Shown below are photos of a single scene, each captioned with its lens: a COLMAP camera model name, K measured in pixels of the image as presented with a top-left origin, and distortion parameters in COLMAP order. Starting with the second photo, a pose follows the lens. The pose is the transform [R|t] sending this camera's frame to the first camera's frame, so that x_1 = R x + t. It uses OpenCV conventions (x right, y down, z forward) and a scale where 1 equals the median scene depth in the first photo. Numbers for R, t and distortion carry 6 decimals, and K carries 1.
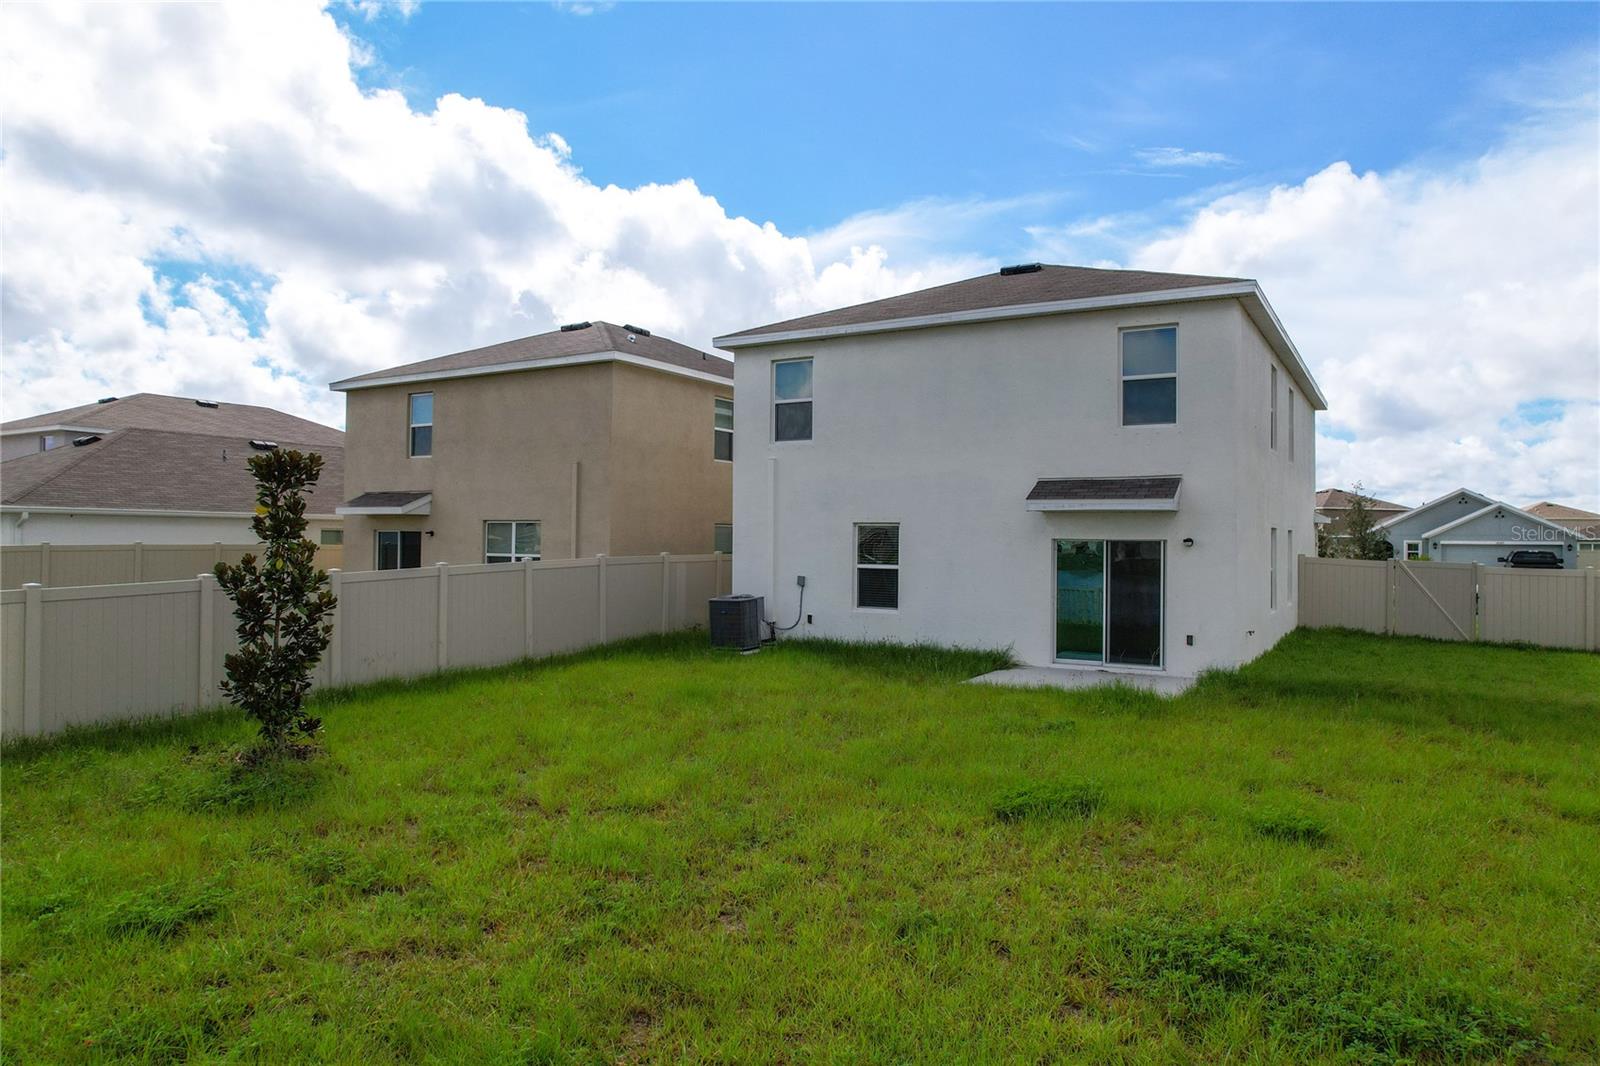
lens RADIAL K [[1056.4, 0, 799.9], [0, 1056.4, 518.2], [0, 0, 1]] dist [-0.073027, 0.068307]
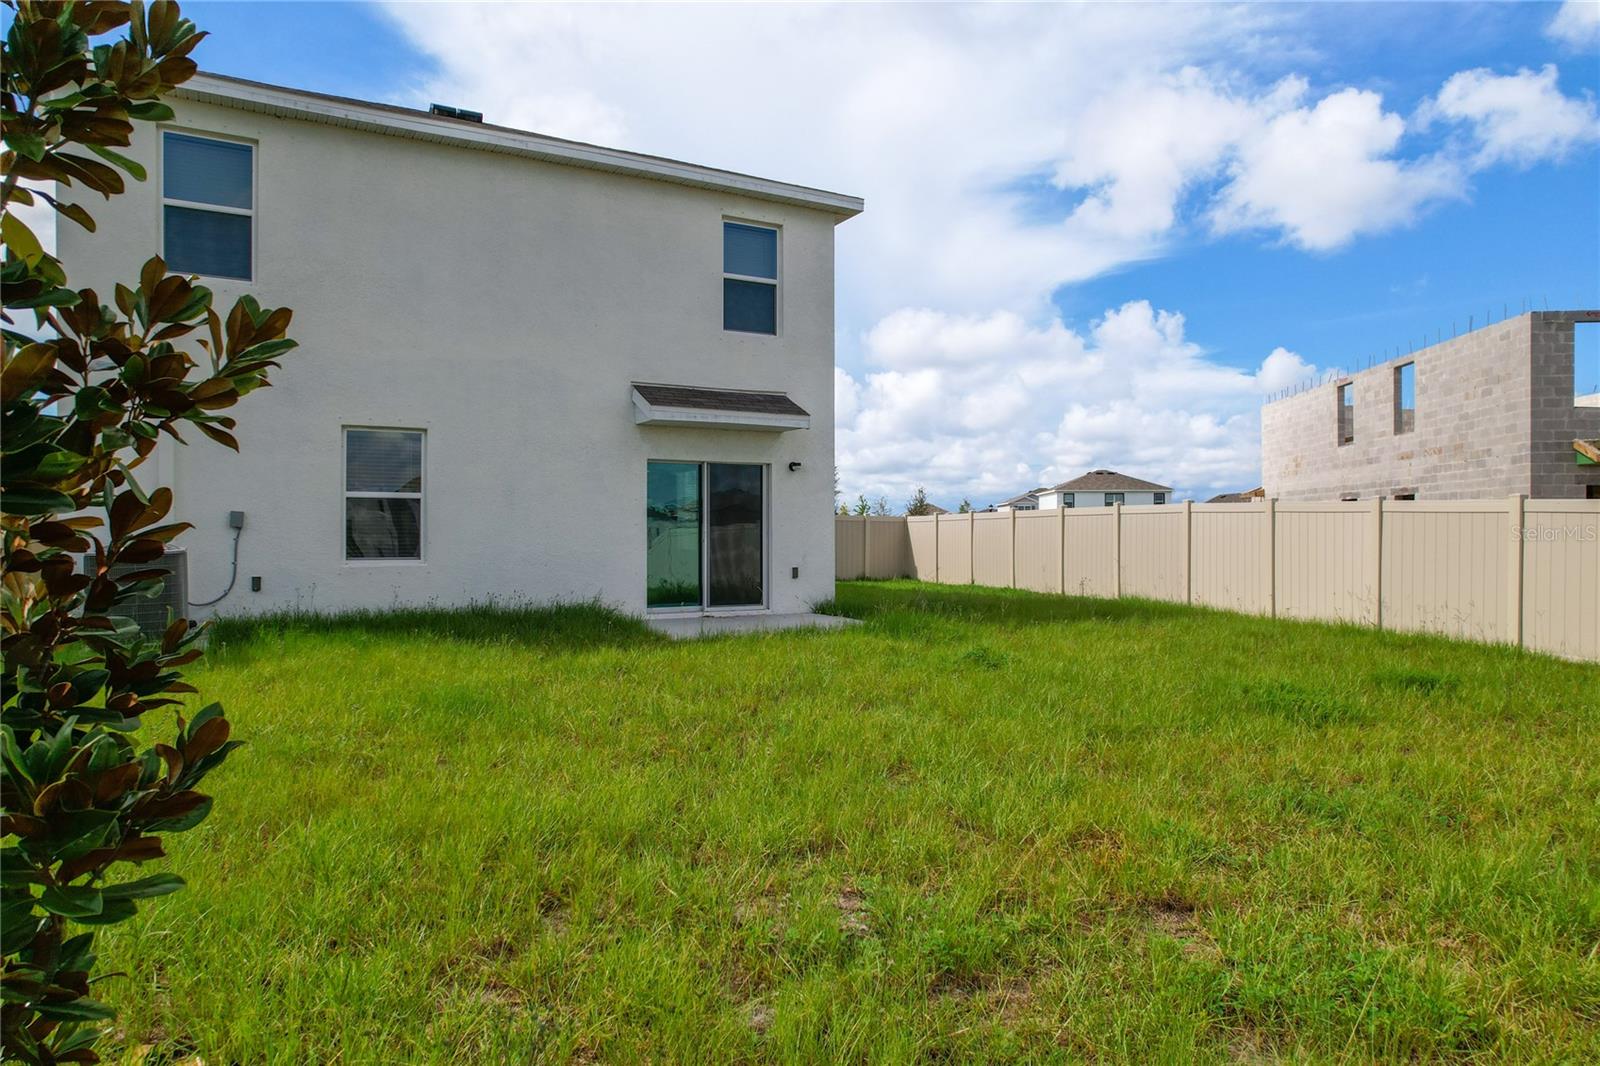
lens RADIAL K [[1056.4, 0, 799.9], [0, 1056.4, 518.2], [0, 0, 1]] dist [-0.073027, 0.068307]
pose [[0.450349, 0.007807, 0.892819, -0.422640], [-0.007027, 0.999962, -0.005199, 0.068254], [-0.892825, -0.003932, 0.450386, 0.537057]]
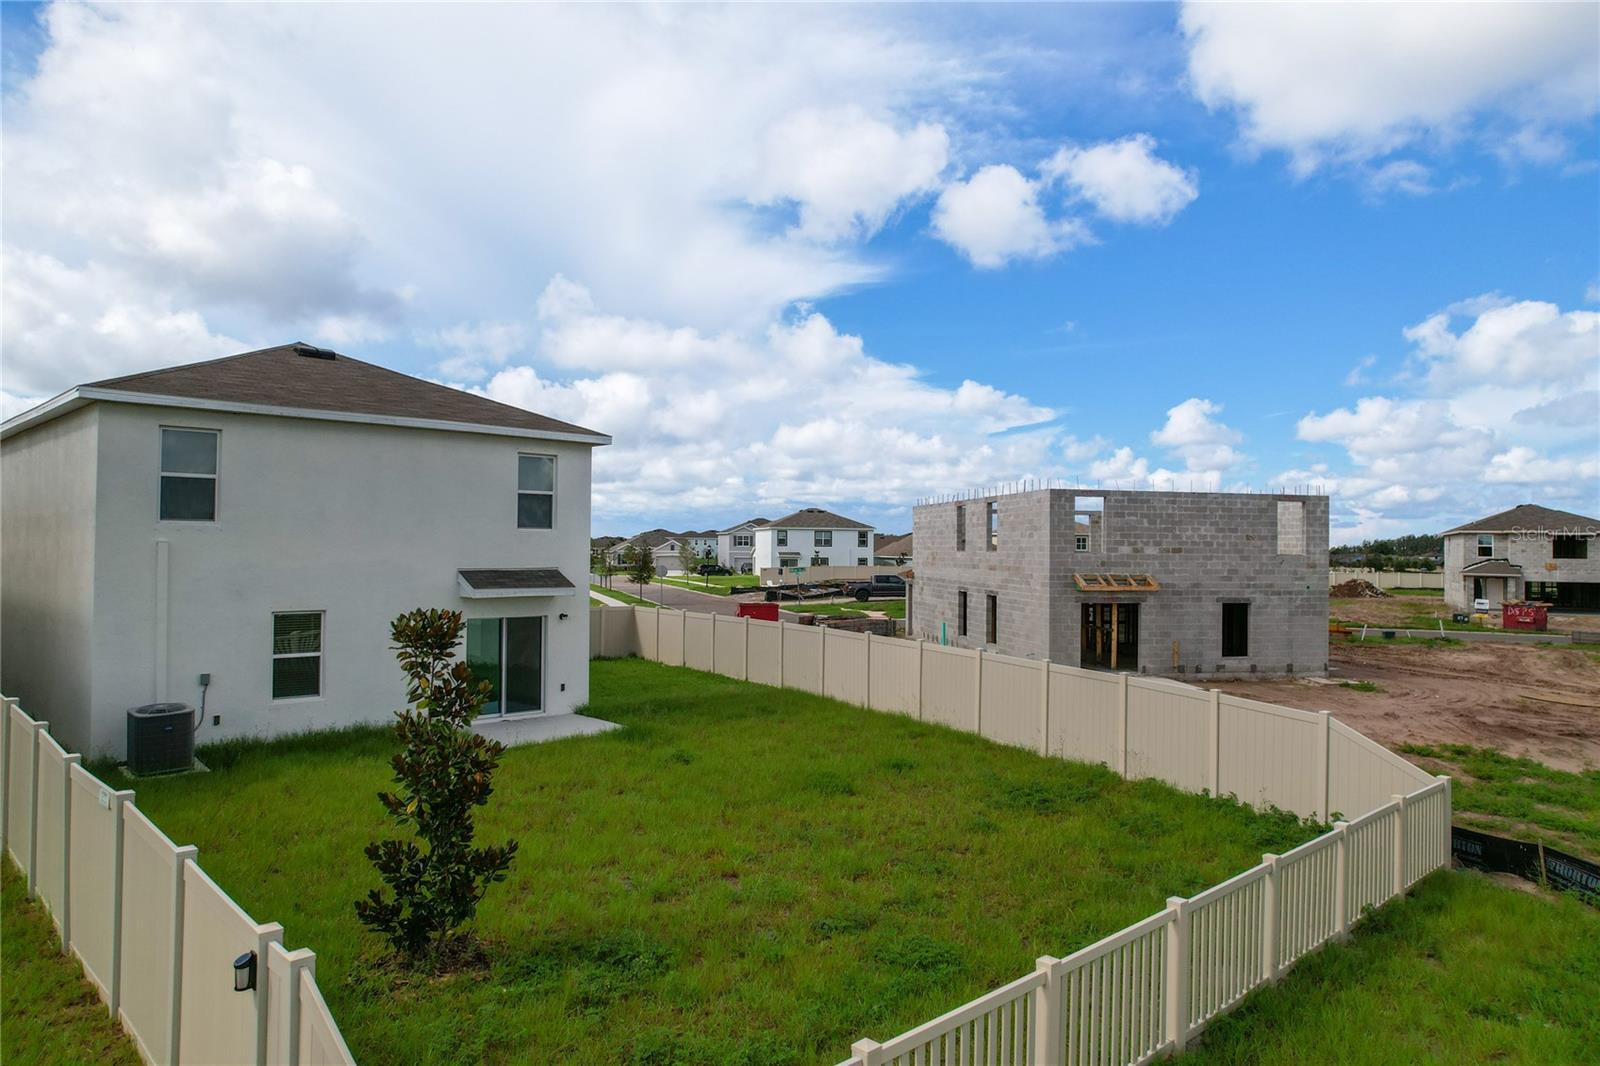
lens RADIAL K [[1056.4, 0, 799.9], [0, 1056.4, 518.2], [0, 0, 1]] dist [-0.073027, 0.068307]
pose [[0.204041, 0.029926, 0.978505, -0.868465], [-0.016194, 0.999499, -0.027191, -0.069524], [-0.978828, -0.010297, 0.204423, 0.379883]]
